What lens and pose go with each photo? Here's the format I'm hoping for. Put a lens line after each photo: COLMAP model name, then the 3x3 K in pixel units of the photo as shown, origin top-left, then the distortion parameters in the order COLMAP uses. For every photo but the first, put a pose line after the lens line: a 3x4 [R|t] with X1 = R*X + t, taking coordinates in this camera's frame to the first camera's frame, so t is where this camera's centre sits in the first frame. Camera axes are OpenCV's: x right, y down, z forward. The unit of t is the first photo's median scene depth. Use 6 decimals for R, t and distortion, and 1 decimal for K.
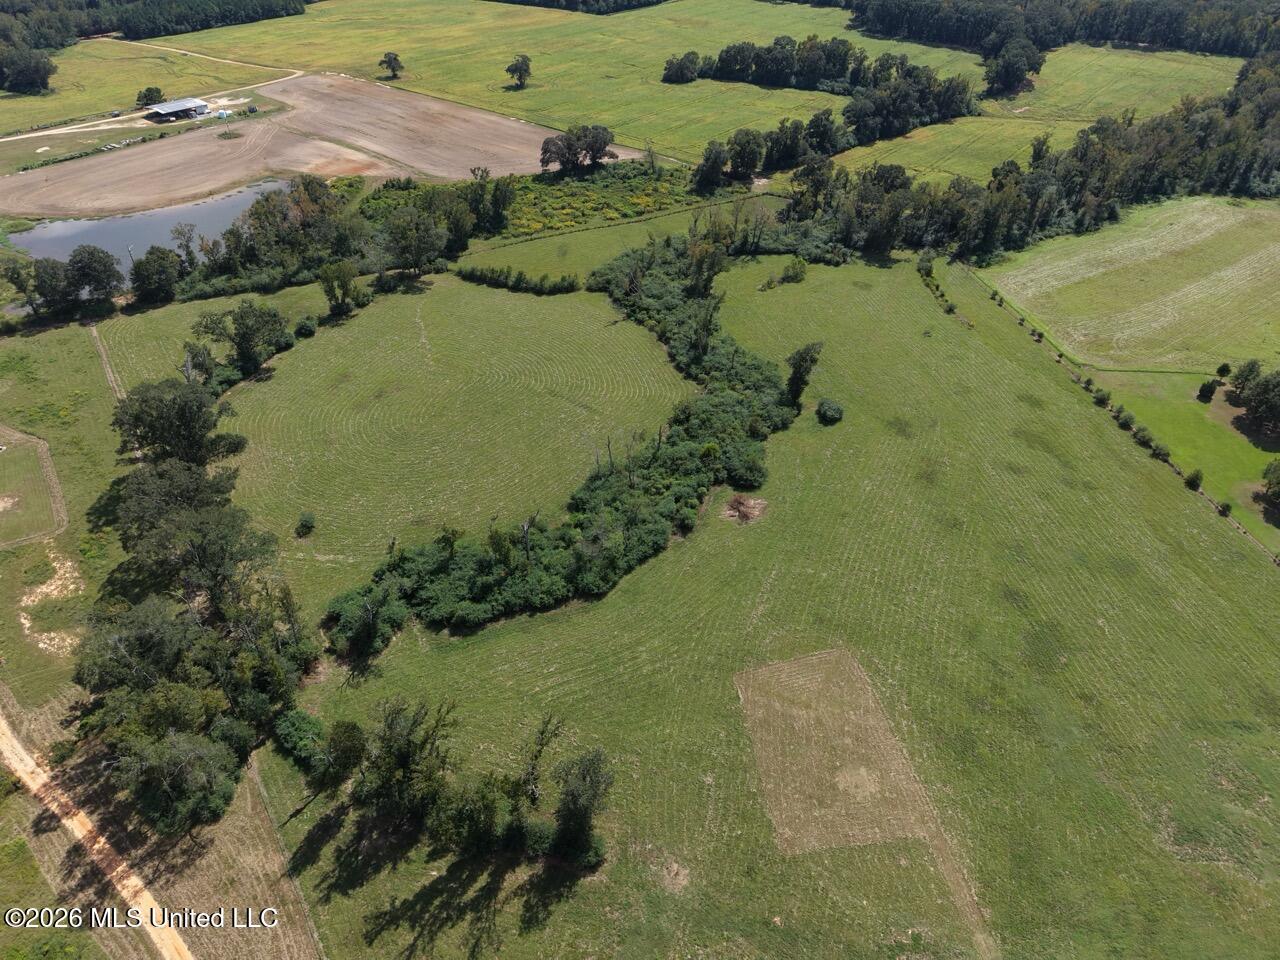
lens RADIAL K [[853.2, 0, 638.1], [0, 853.2, 485.4], [0, 0, 1]] dist [0.022313, -0.018921]
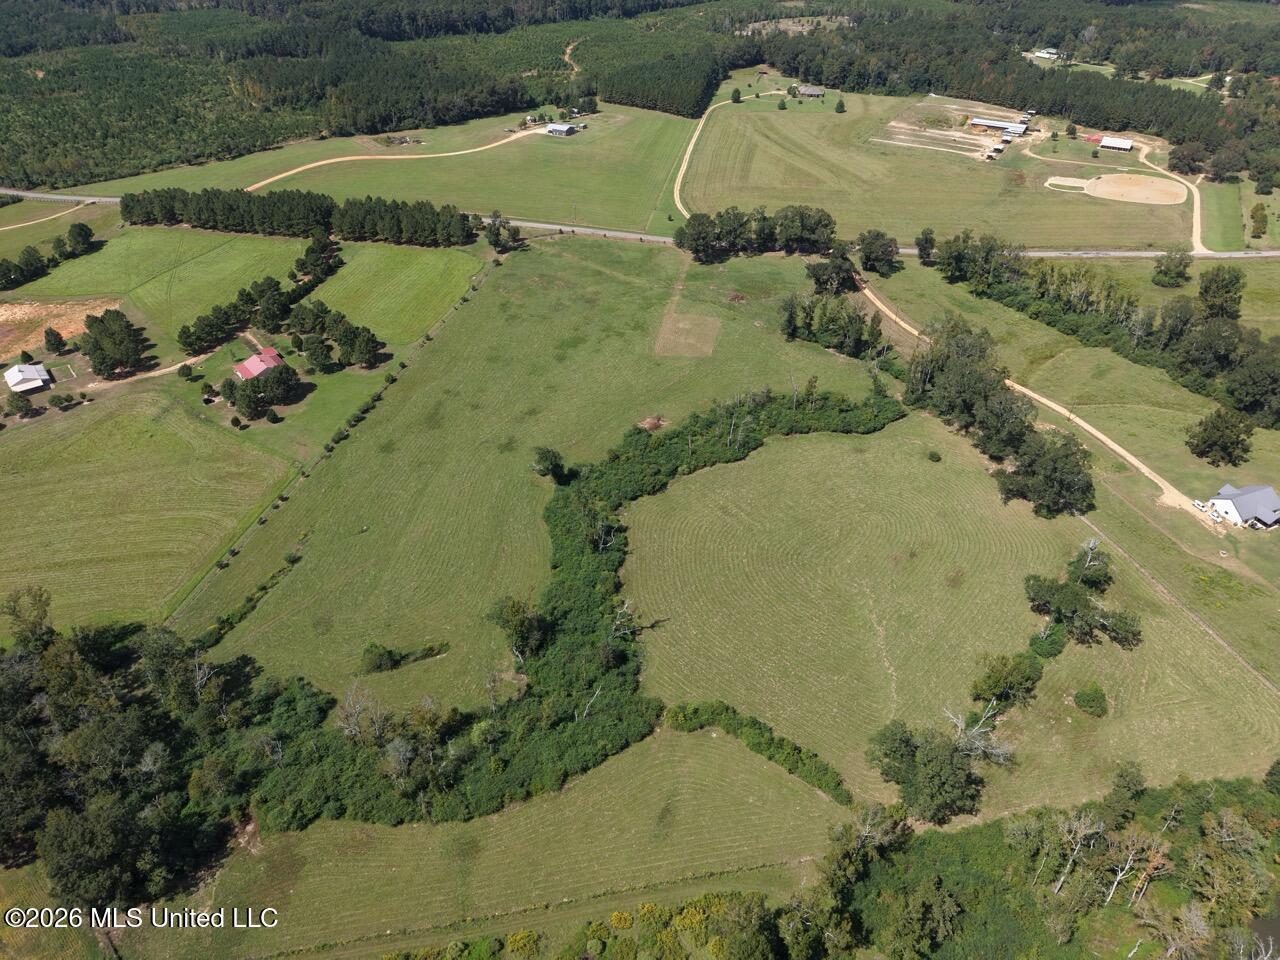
lens RADIAL K [[858.4, 0, 637.9], [0, 858.4, 480.3], [0, 0, 1]] dist [0.018004, -0.014441]
pose [[-0.944646, -0.194255, 0.264403, -0.195102], [0.198012, 0.305009, 0.931537, -0.967362], [-0.261601, 0.932328, -0.249660, 1.016778]]
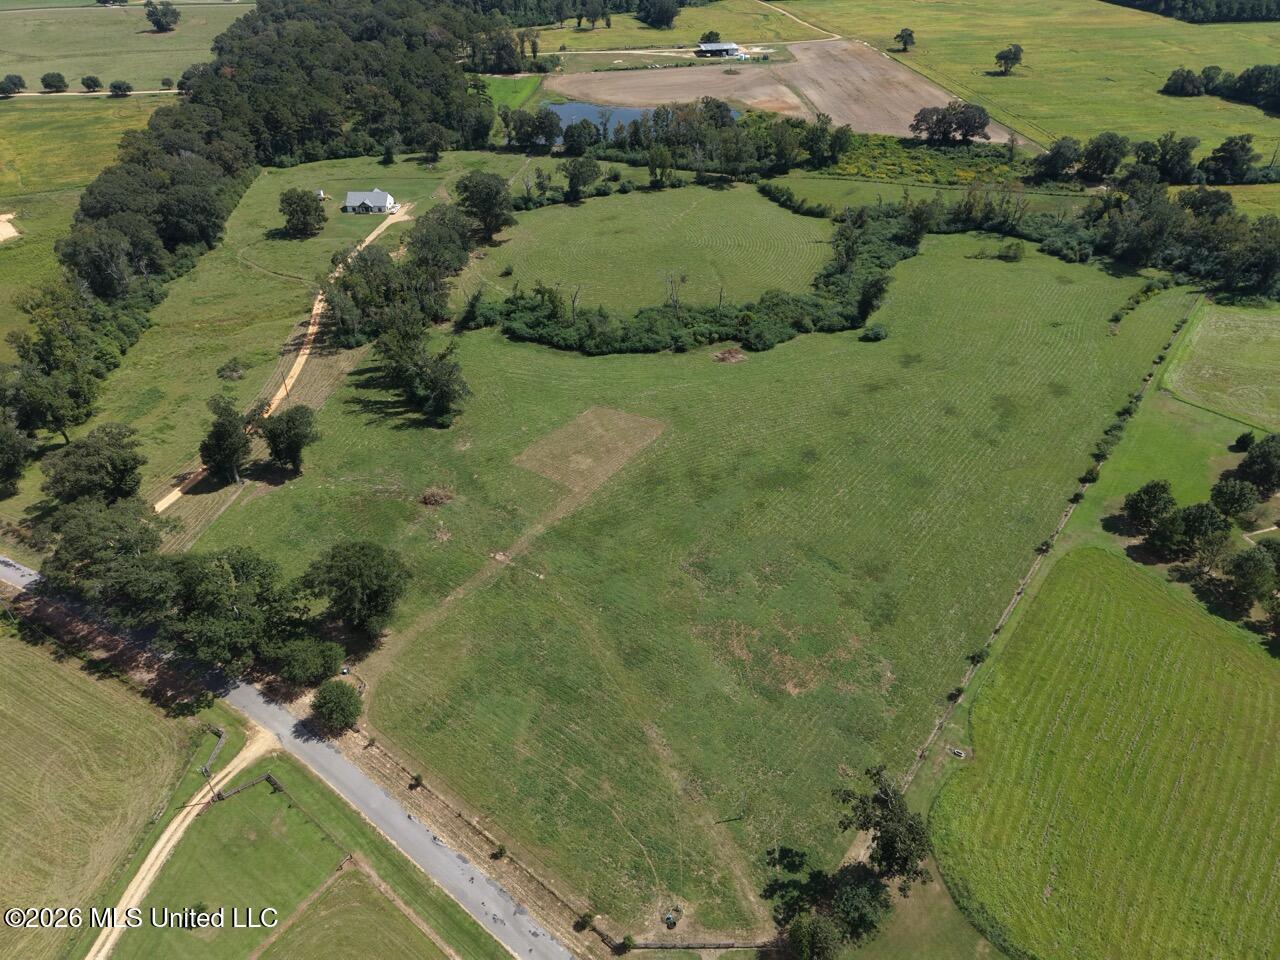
lens RADIAL K [[853.2, 0, 638.1], [0, 853.2, 485.4], [0, 0, 1]] dist [0.022313, -0.018921]
pose [[0.726528, 0.409998, -0.551415, 0.572004], [-0.405710, 0.903626, 0.137329, 0.058412], [0.554577, 0.123941, 0.822850, -0.111185]]
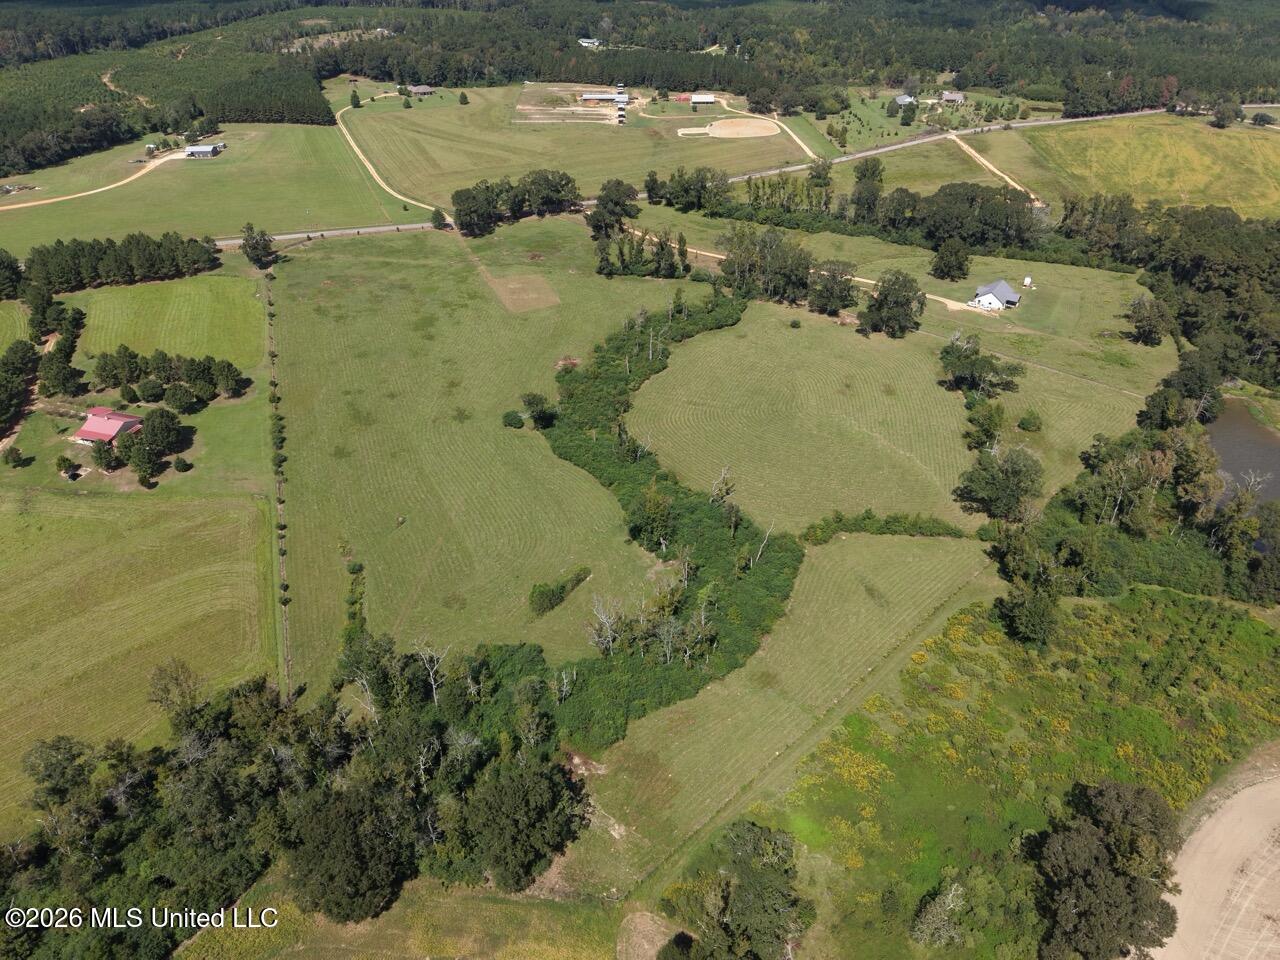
lens RADIAL K [[858.4, 0, 637.9], [0, 858.4, 480.3], [0, 0, 1]] dist [0.018004, -0.014441]
pose [[-0.968420, 0.137775, -0.207798, 0.252168], [-0.154253, 0.323701, 0.933501, -1.009263], [0.195877, 0.936075, -0.292227, 1.172286]]
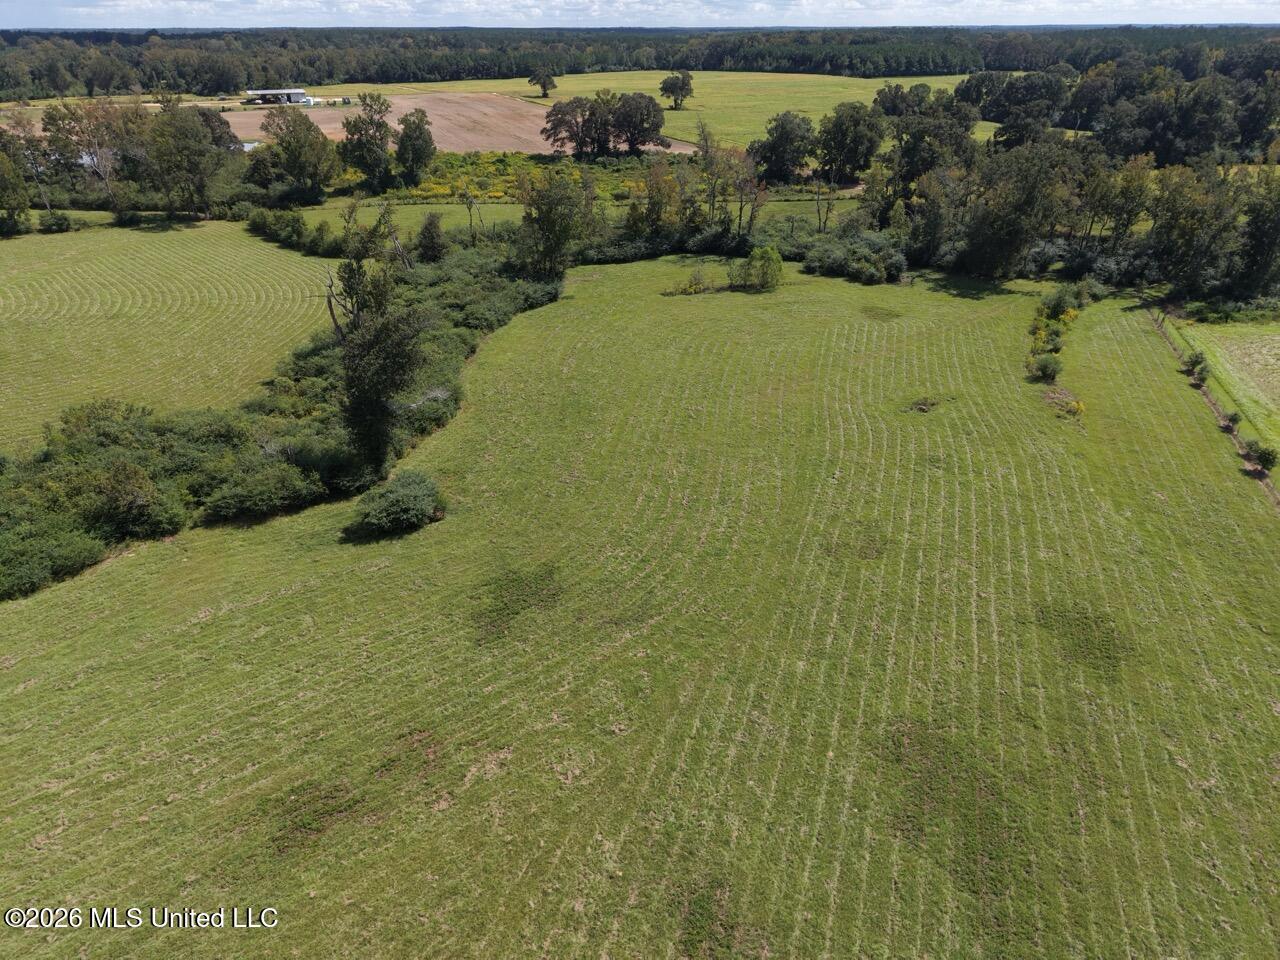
lens RADIAL K [[858.4, 0, 637.9], [0, 858.4, 480.3], [0, 0, 1]] dist [0.018004, -0.014441]
pose [[0.907182, 0.192342, -0.374199, 0.340289], [-0.250306, 0.961603, -0.112549, -0.064592], [0.338183, 0.195767, 0.920493, 0.560770]]
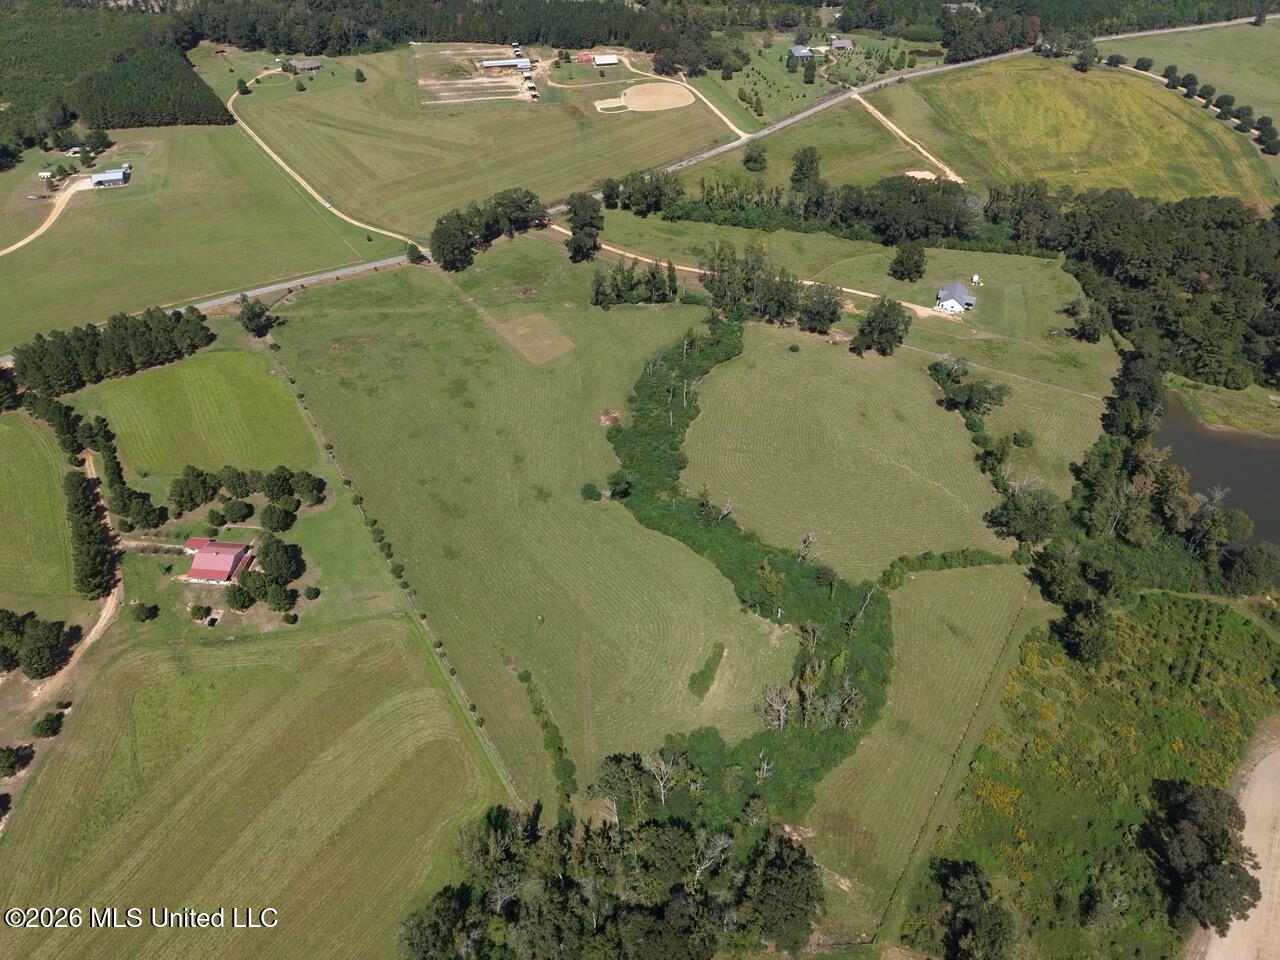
lens RADIAL K [[858.4, 0, 637.9], [0, 858.4, 480.3], [0, 0, 1]] dist [0.018004, -0.014441]
pose [[-0.895963, 0.290408, -0.336027, 0.487372], [-0.275496, 0.230036, 0.933373, -1.120636], [0.348357, 0.928842, -0.126097, 0.927882]]
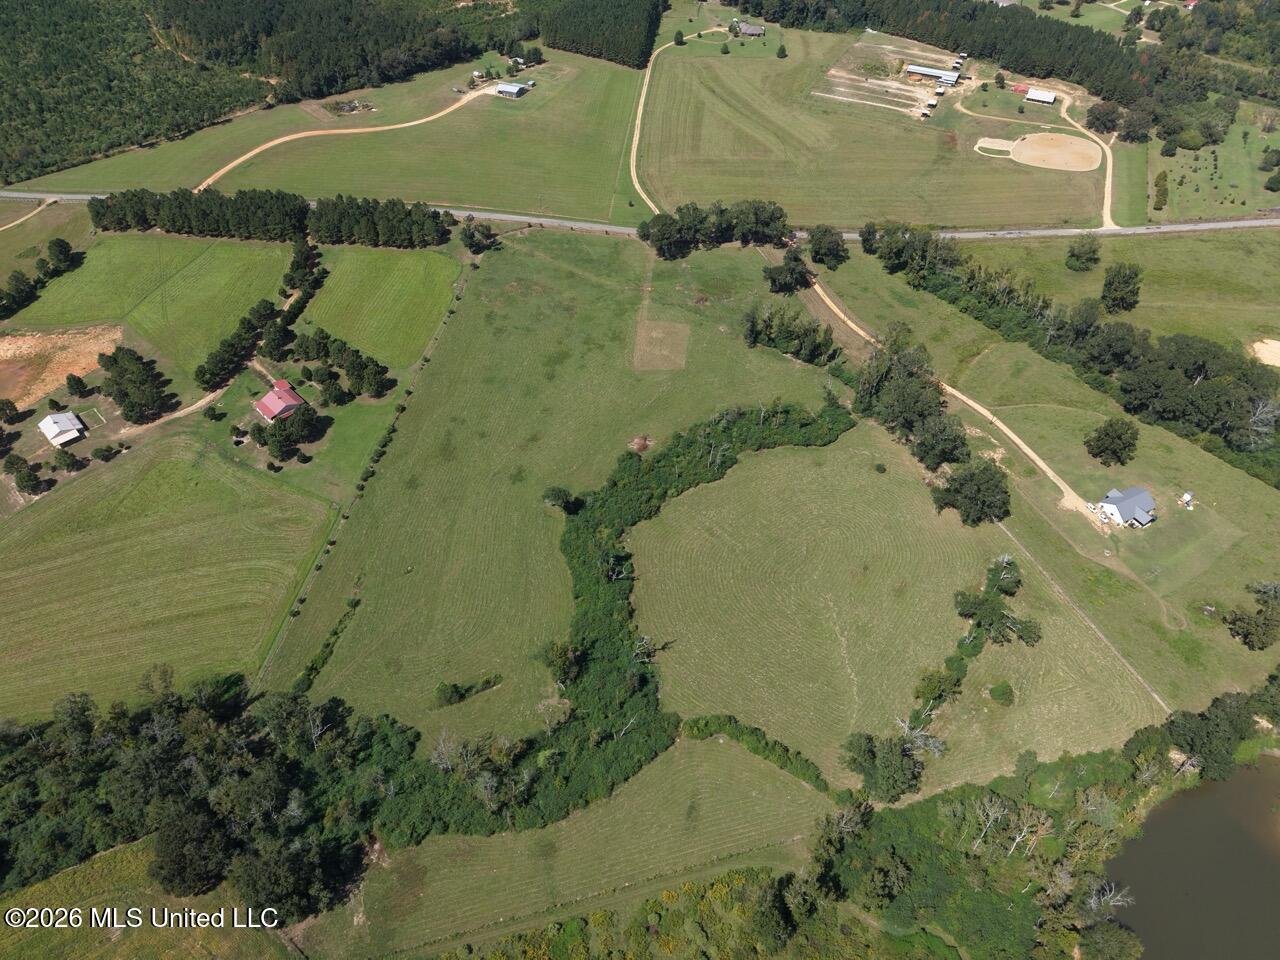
lens RADIAL K [[853.2, 0, 638.1], [0, 853.2, 485.4], [0, 0, 1]] dist [0.022313, -0.018921]
pose [[-0.969856, -0.178693, 0.165672, -0.125137], [0.139962, 0.148044, 0.979027, -1.178067], [-0.199472, 0.972703, -0.118571, 0.881054]]
